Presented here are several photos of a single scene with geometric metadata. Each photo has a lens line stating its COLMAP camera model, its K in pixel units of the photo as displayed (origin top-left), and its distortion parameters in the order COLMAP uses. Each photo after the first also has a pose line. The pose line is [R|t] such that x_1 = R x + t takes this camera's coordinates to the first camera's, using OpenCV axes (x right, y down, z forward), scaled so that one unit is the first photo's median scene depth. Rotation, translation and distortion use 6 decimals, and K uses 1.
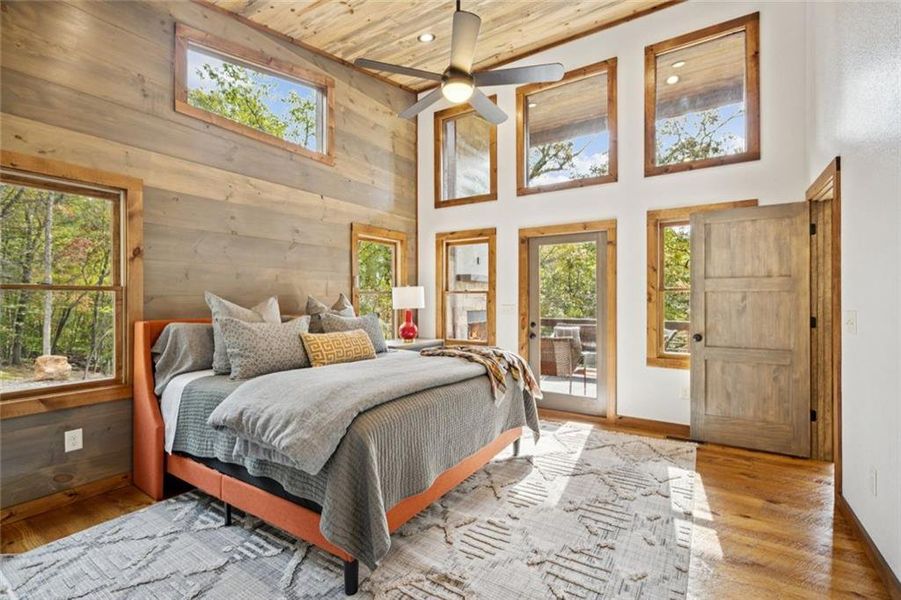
lens RADIAL K [[374.3, 0, 450.5], [0, 374.3, 300.0], [0, 0, 1]] dist [-0.000510, 0.000059]
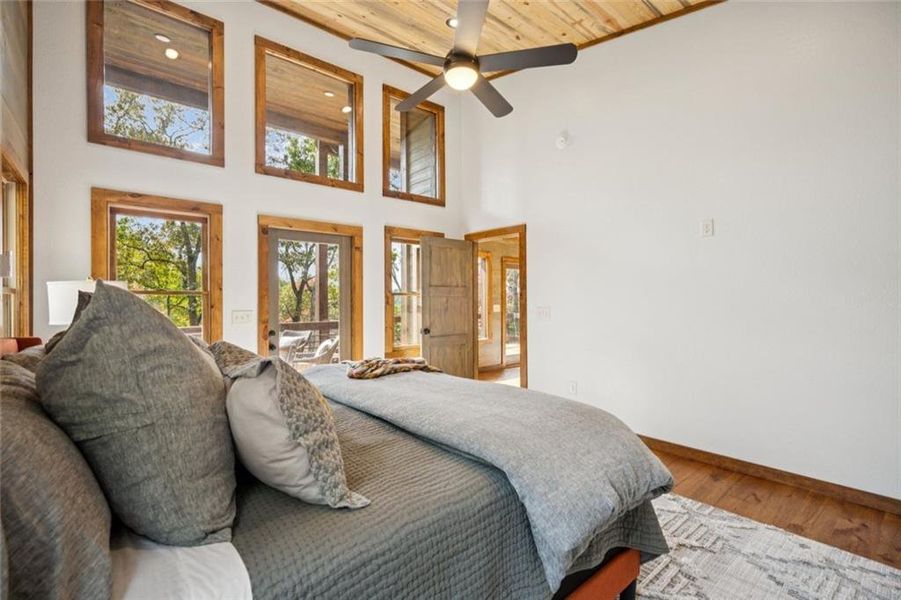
lens RADIAL K [[415.0, 0, 450.0], [0, 415.0, 288.1], [0, 0, 1]] dist [-0.004742, 0.000209]
pose [[0.295747, 0.020097, 0.955055, -0.595670], [0.009734, 0.999663, -0.024050, -0.012408], [-0.955217, 0.016410, 0.295452, 0.409829]]
